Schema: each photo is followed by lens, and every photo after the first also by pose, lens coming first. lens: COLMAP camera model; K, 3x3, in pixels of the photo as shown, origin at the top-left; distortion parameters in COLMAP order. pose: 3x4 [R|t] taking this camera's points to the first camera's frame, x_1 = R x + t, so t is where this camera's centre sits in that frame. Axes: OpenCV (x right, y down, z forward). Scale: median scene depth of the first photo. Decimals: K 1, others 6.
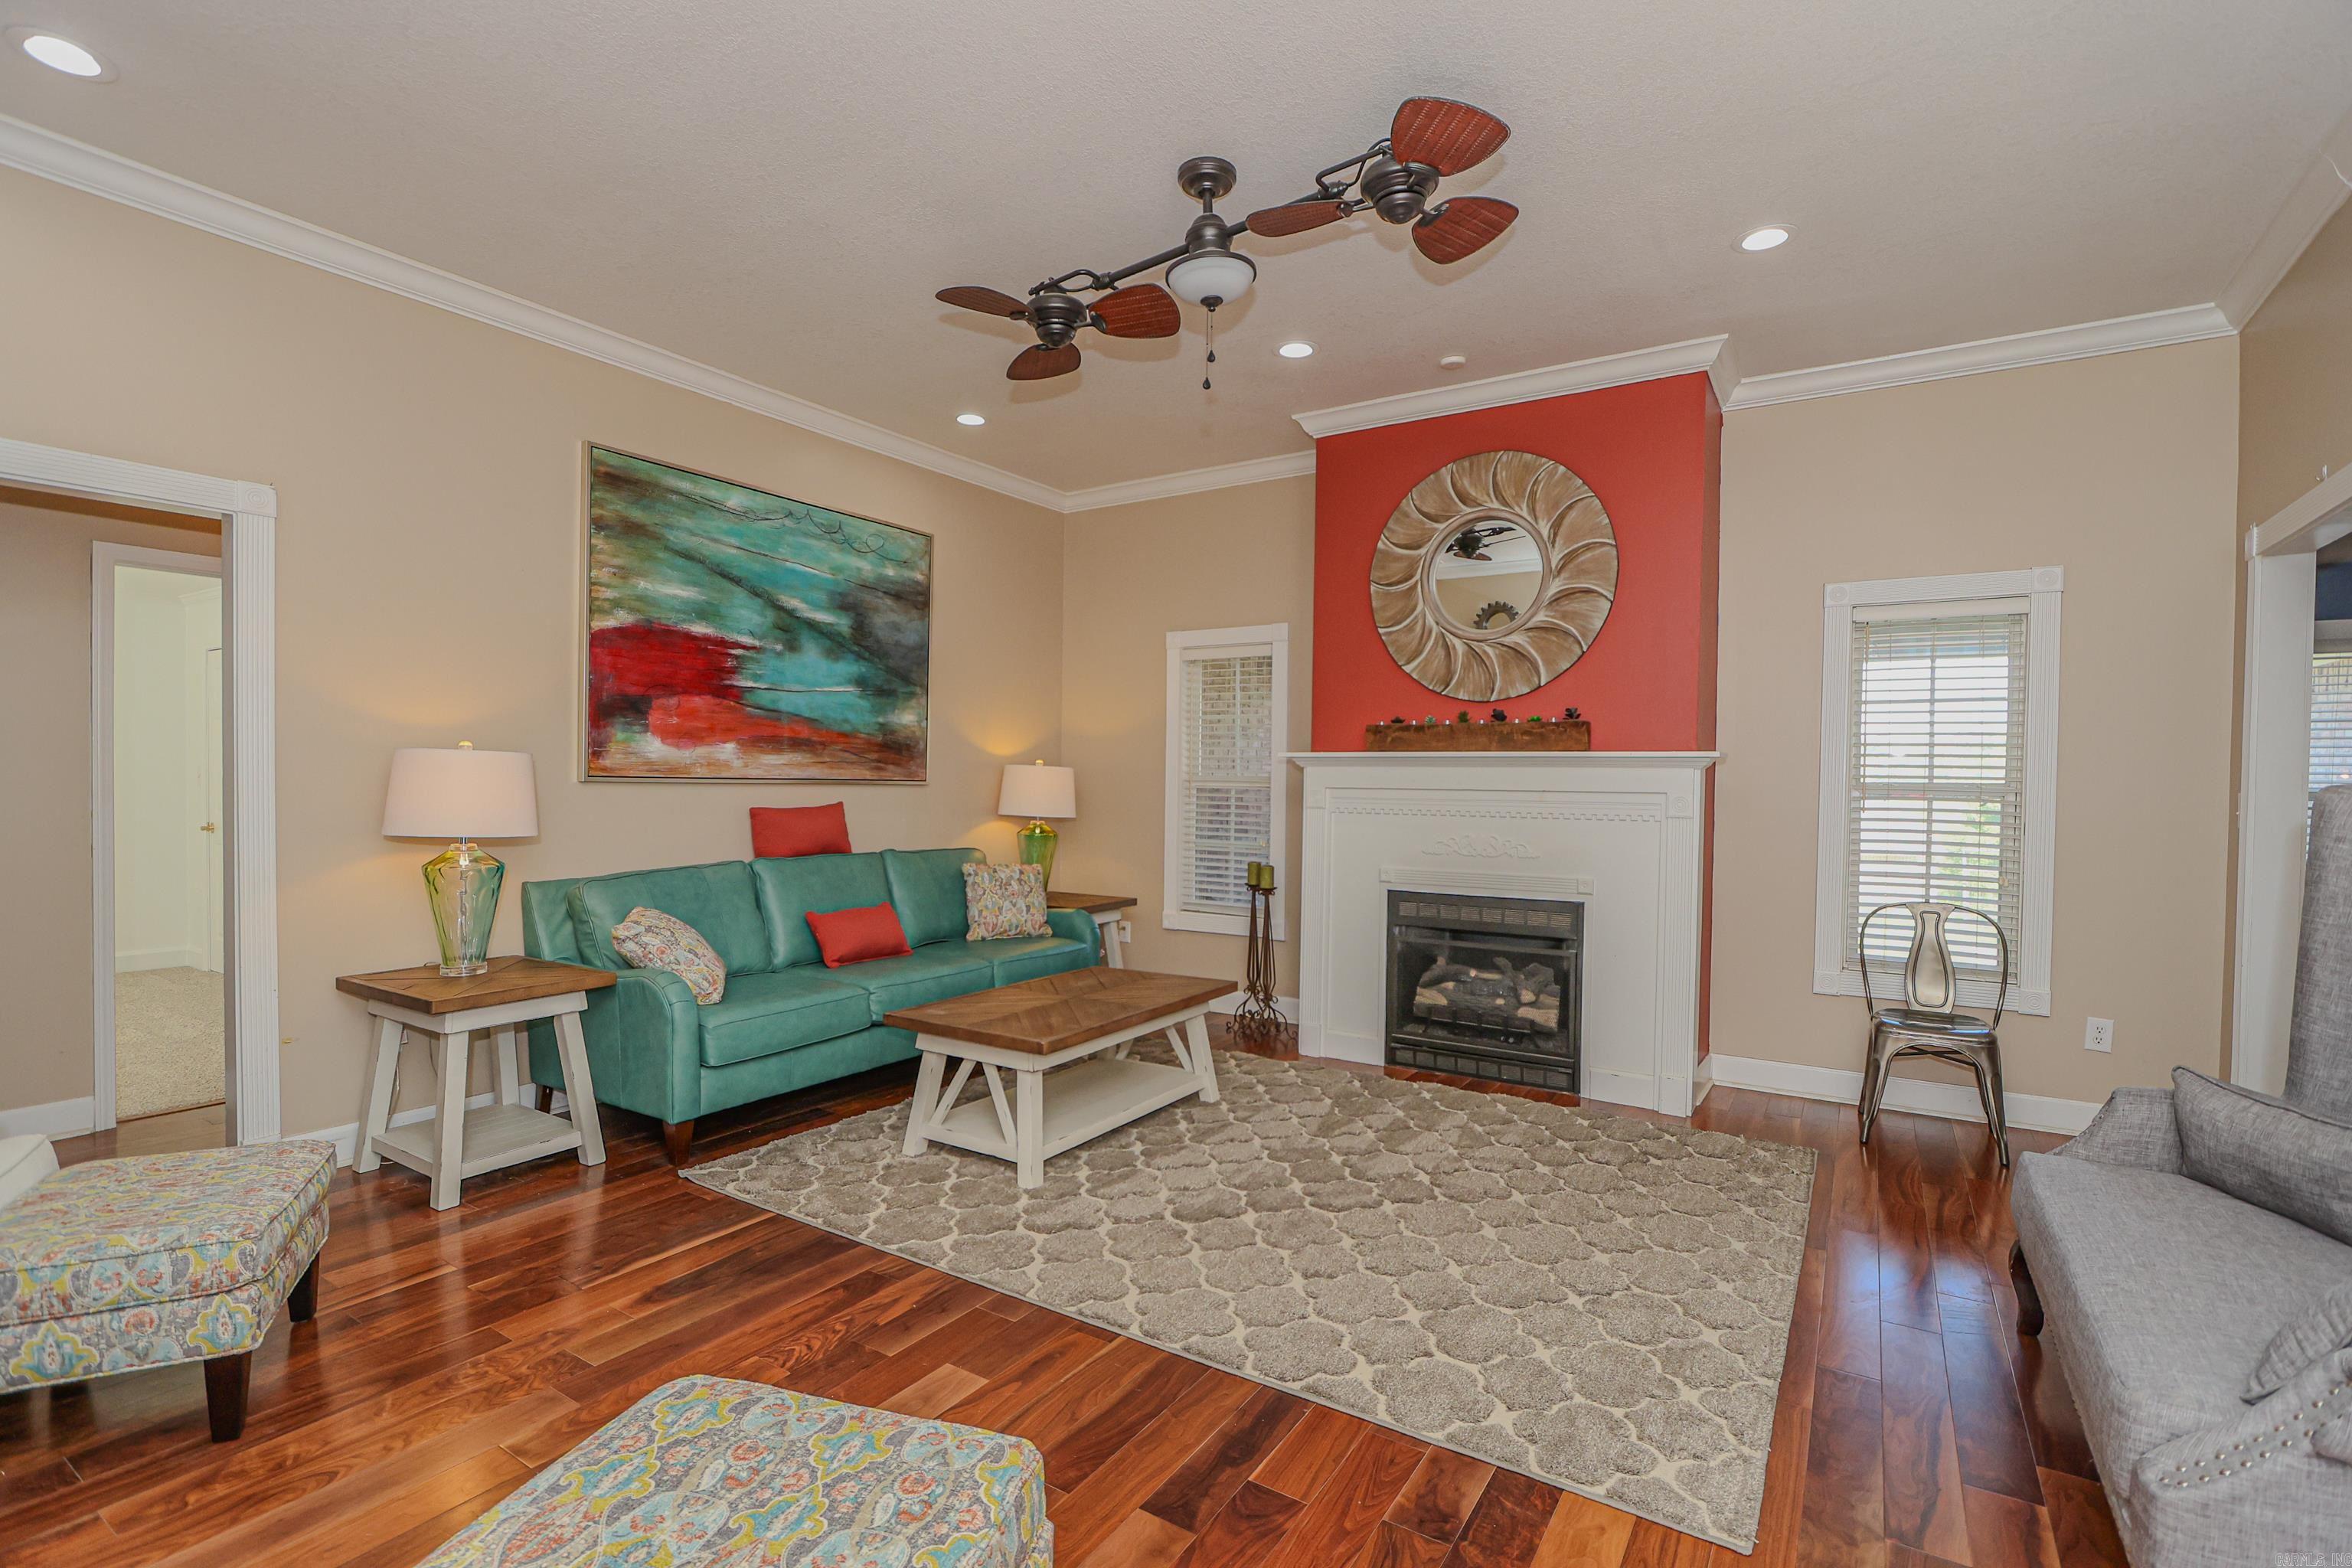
lens RADIAL K [[1076.9, 0, 1178.1], [0, 1076.9, 798.6], [0, 0, 1]] dist [-0.018131, 0.002039]
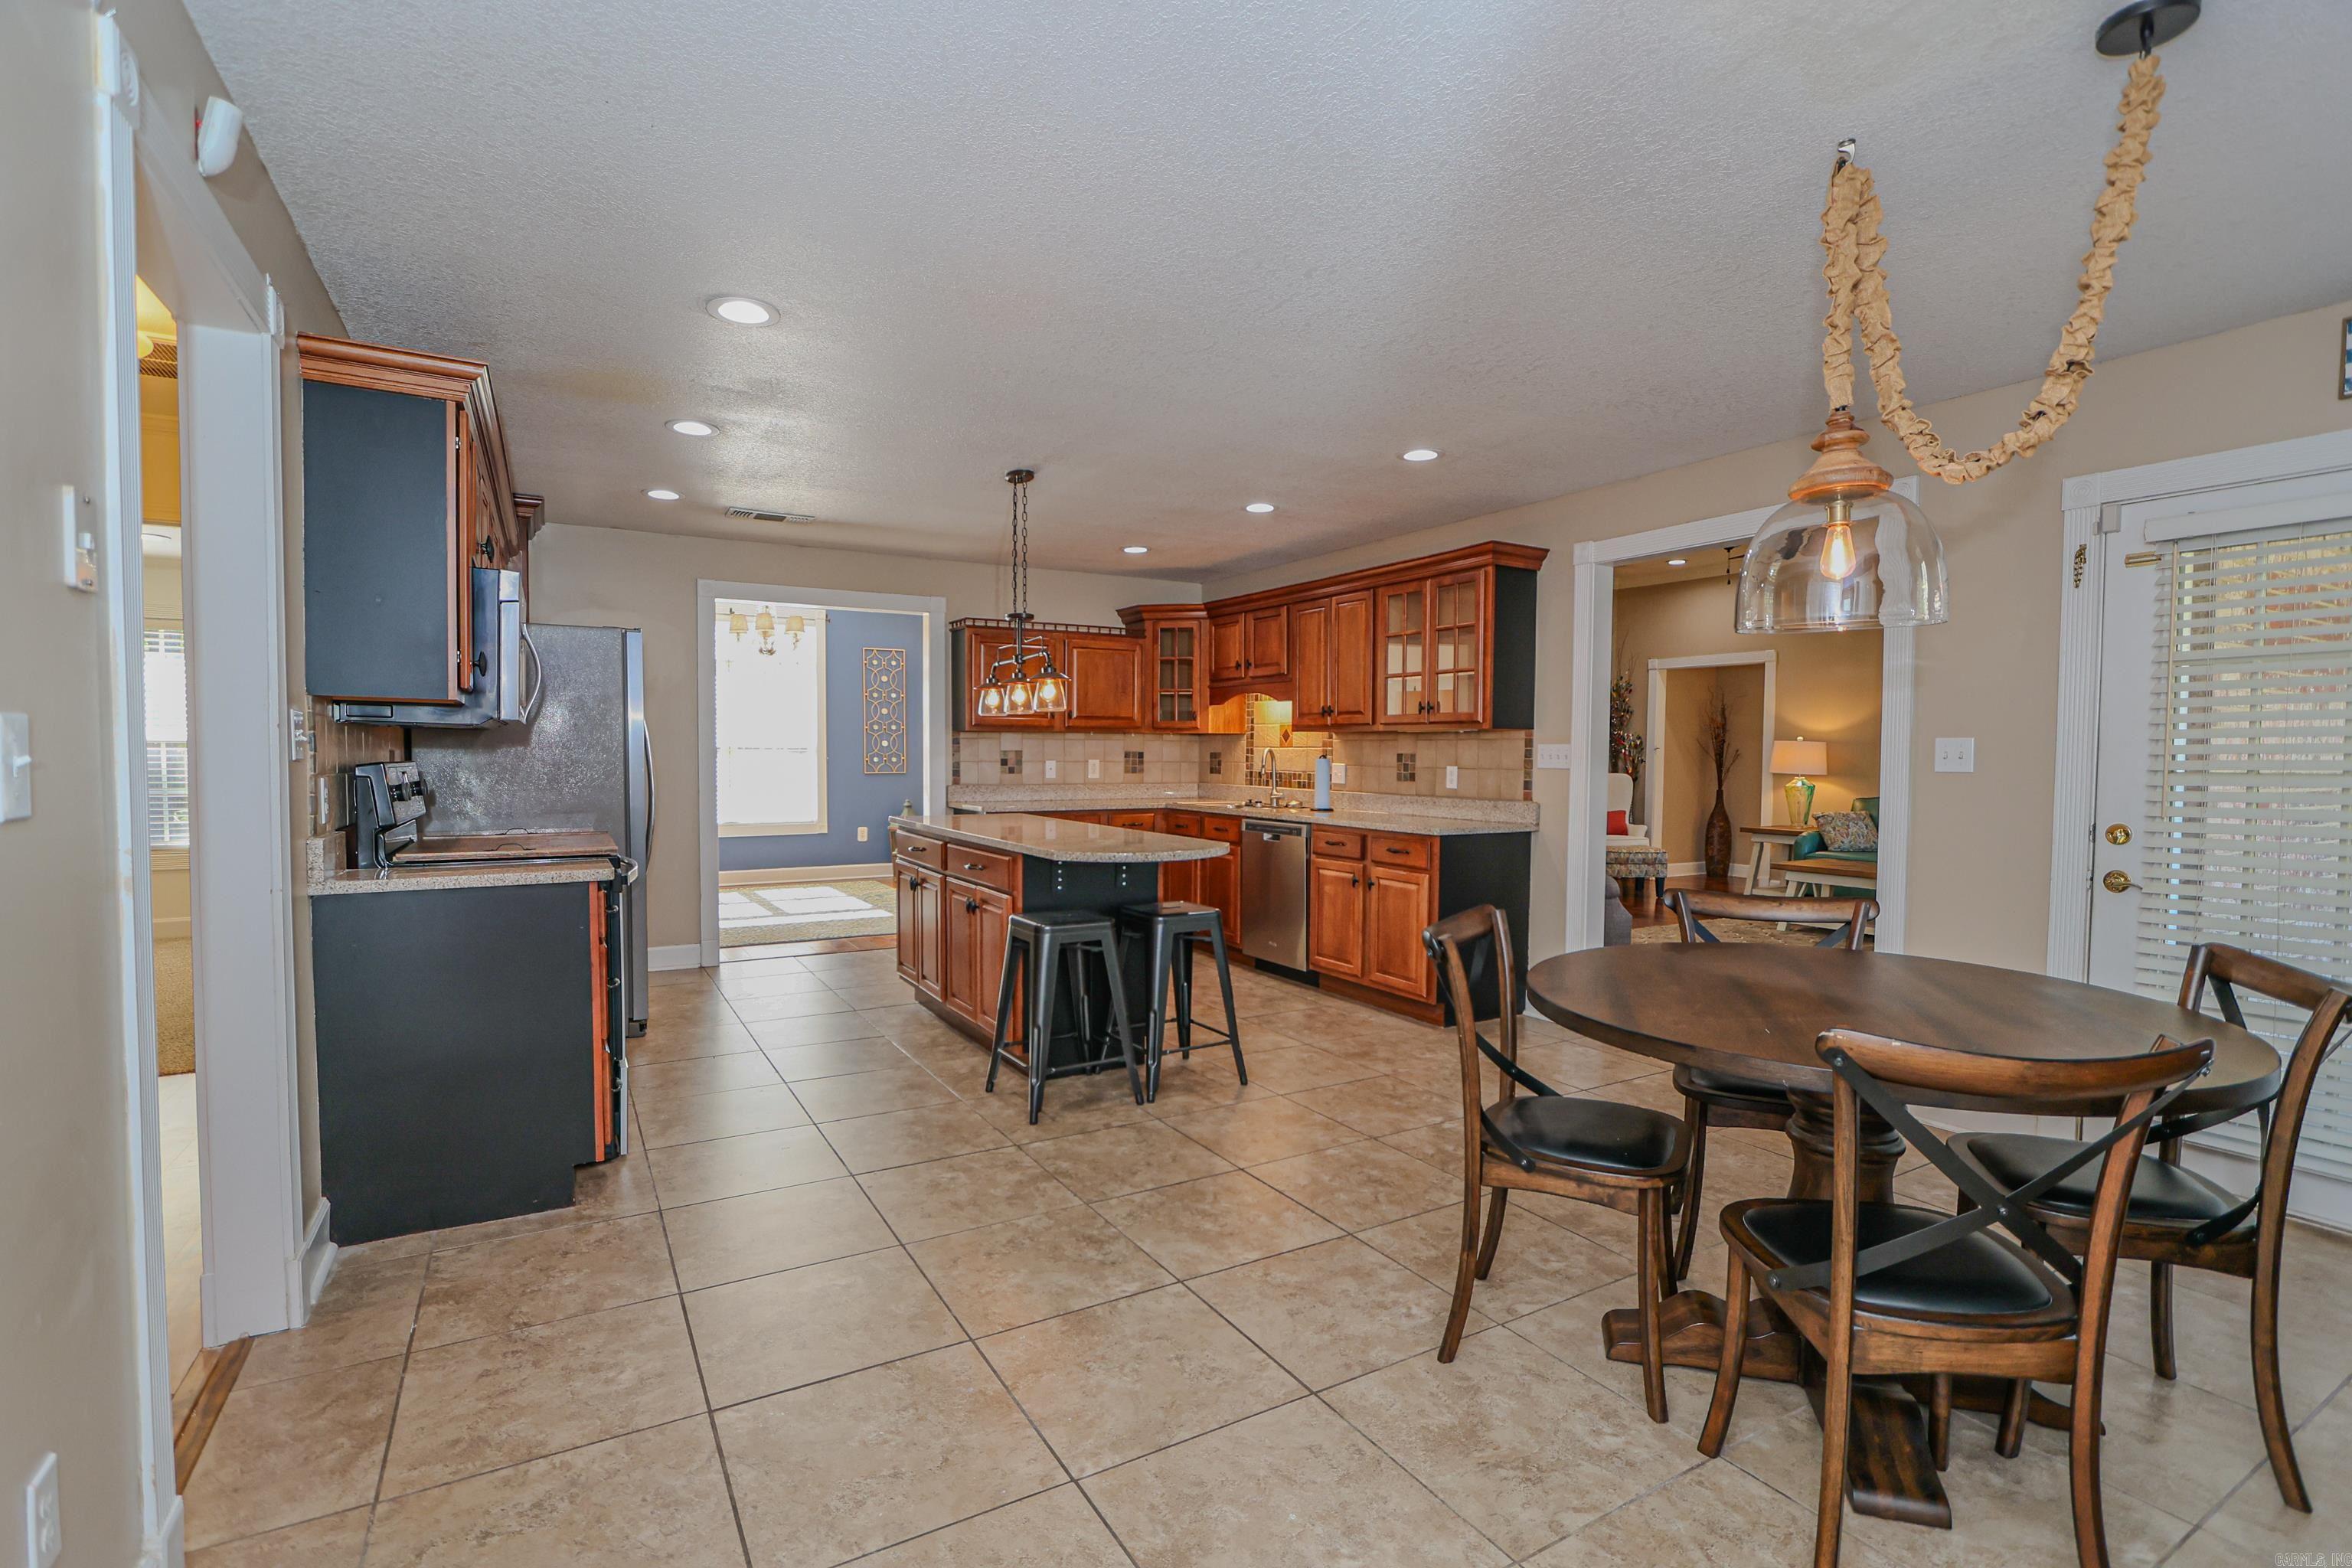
lens RADIAL K [[1076.9, 0, 1183.8], [0, 1076.9, 781.3], [0, 0, 1]] dist [-0.018131, 0.002039]
pose [[-0.444929, 0.010939, -0.895499, 1.748678], [-0.030367, 0.999166, 0.027293, 0.020741], [0.895051, 0.039337, -0.444225, 0.627192]]
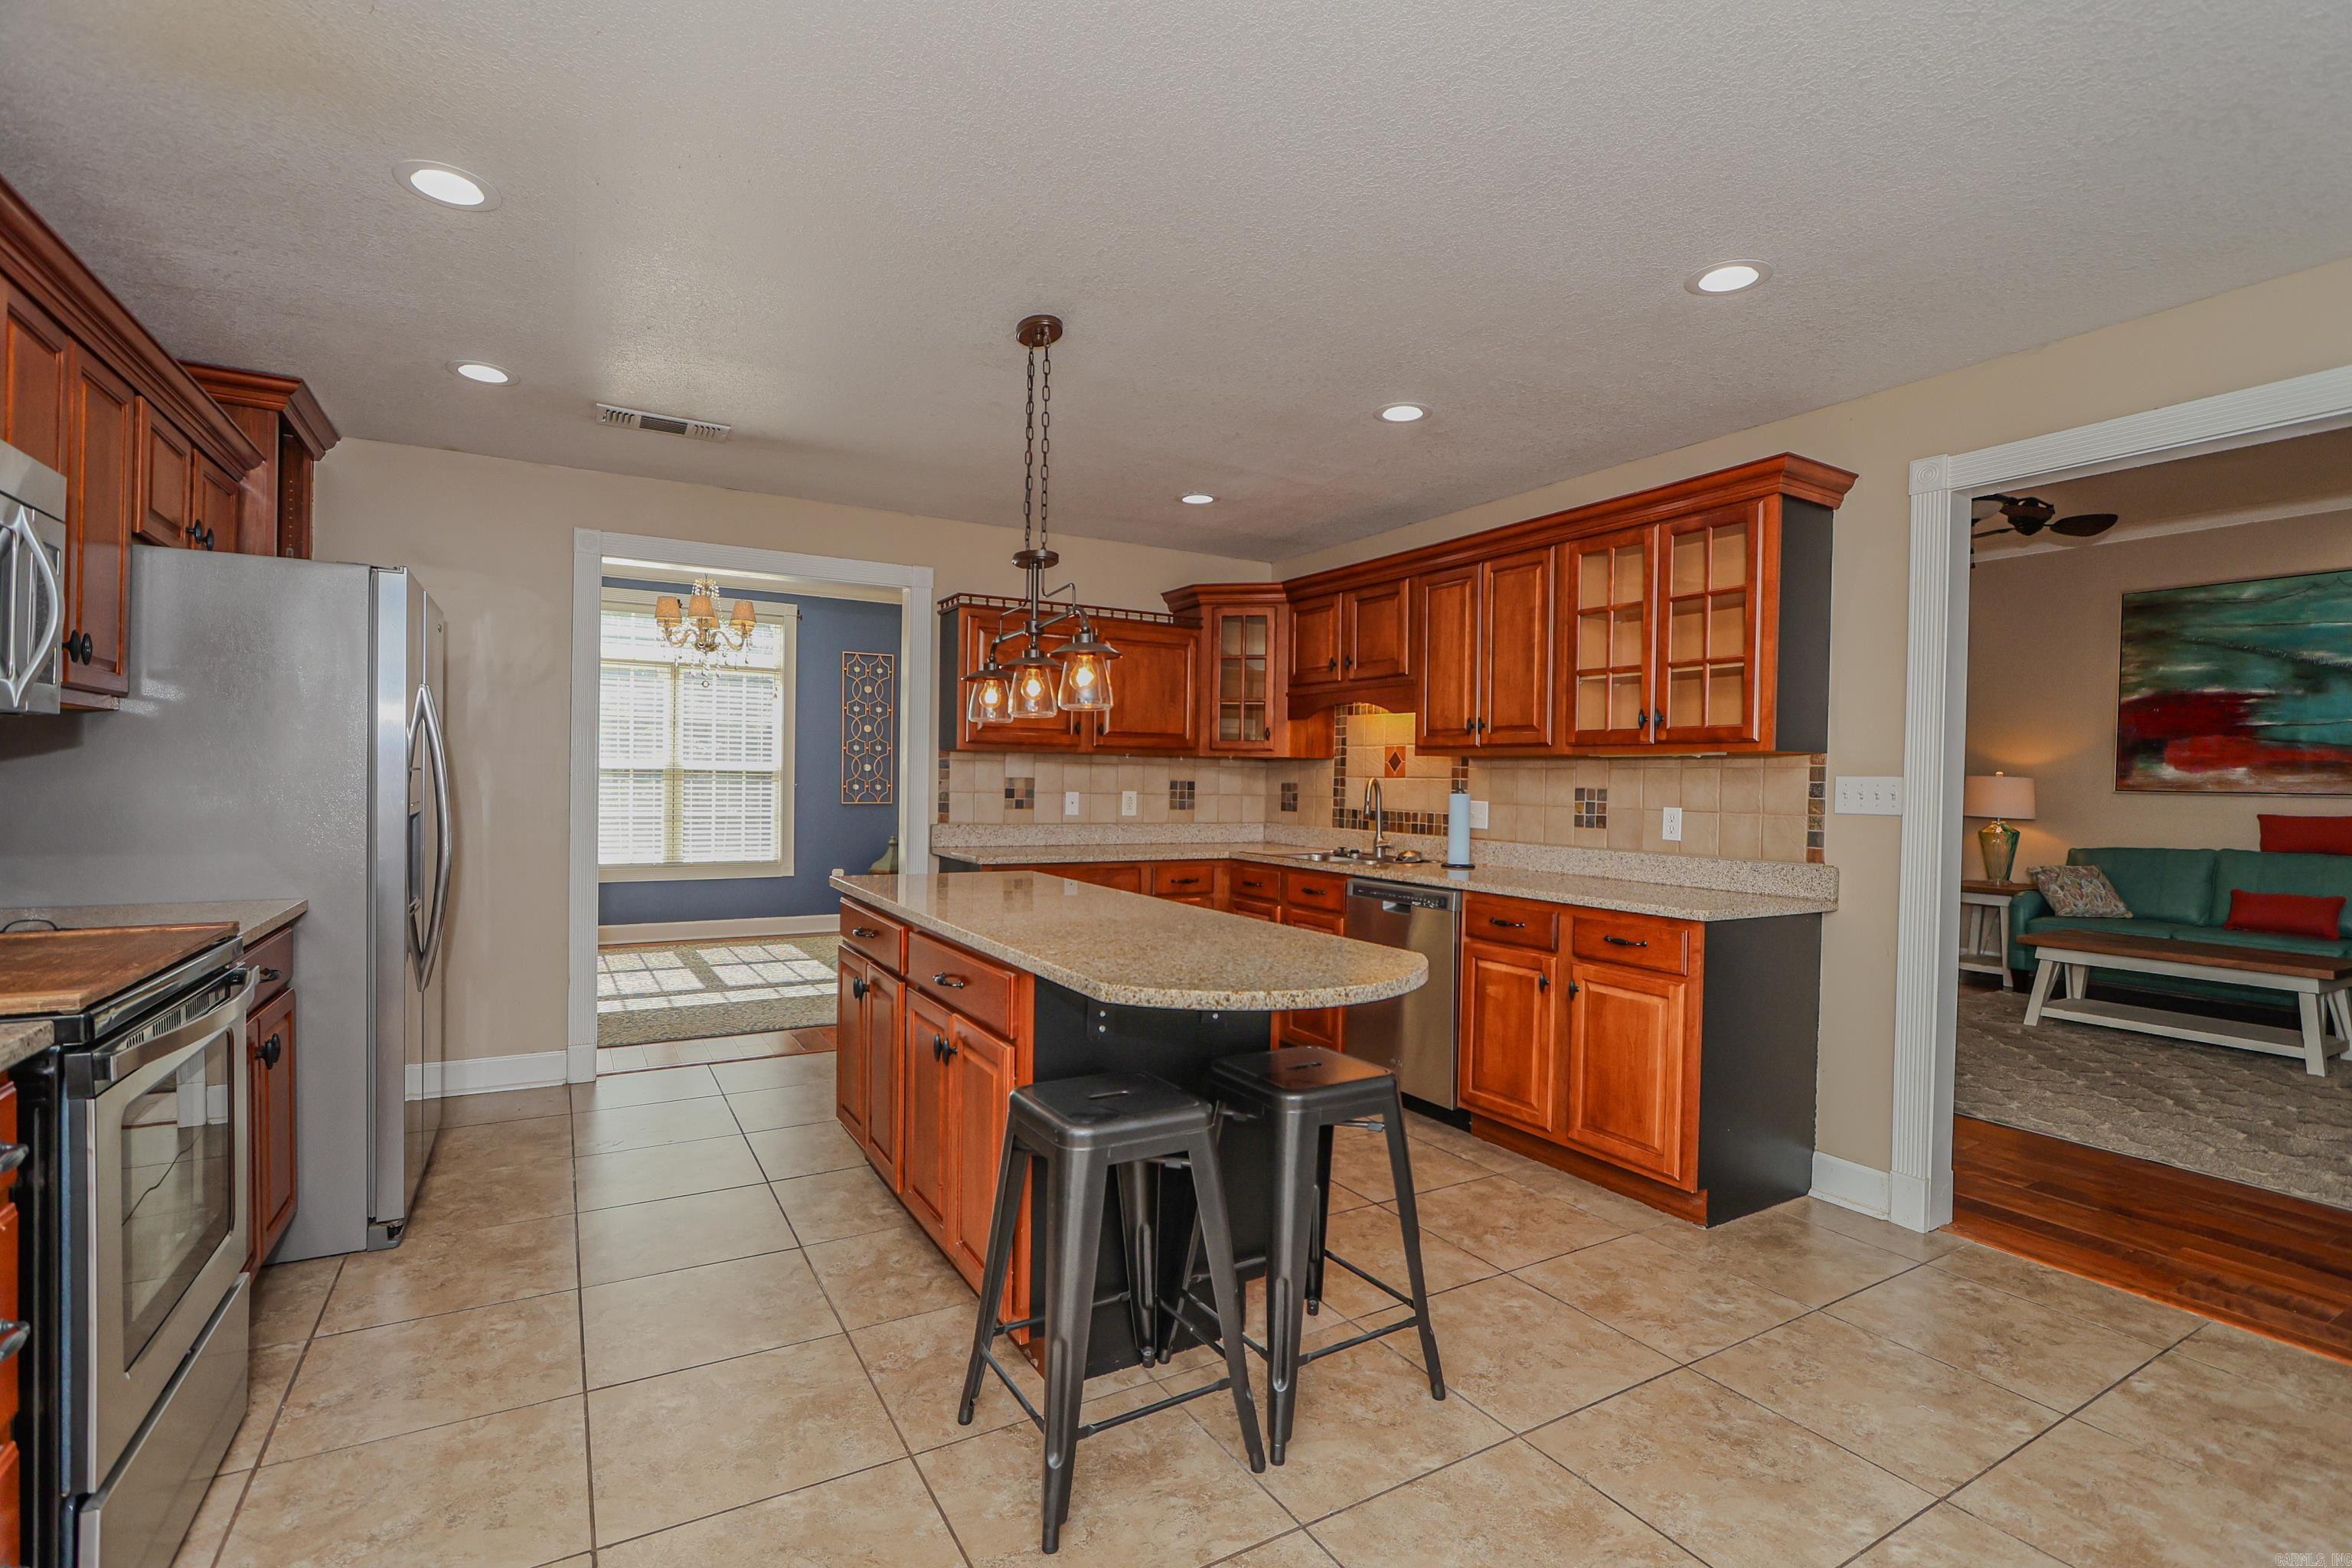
lens RADIAL K [[1076.9, 0, 1198.2], [0, 1076.9, 784.8], [0, 0, 1]] dist [-0.018131, 0.002039]
pose [[-0.442826, -0.015962, -0.896466, 1.427500], [-0.040622, 0.999172, 0.002276, 0.023136], [0.895687, 0.037424, -0.443107, 0.401345]]
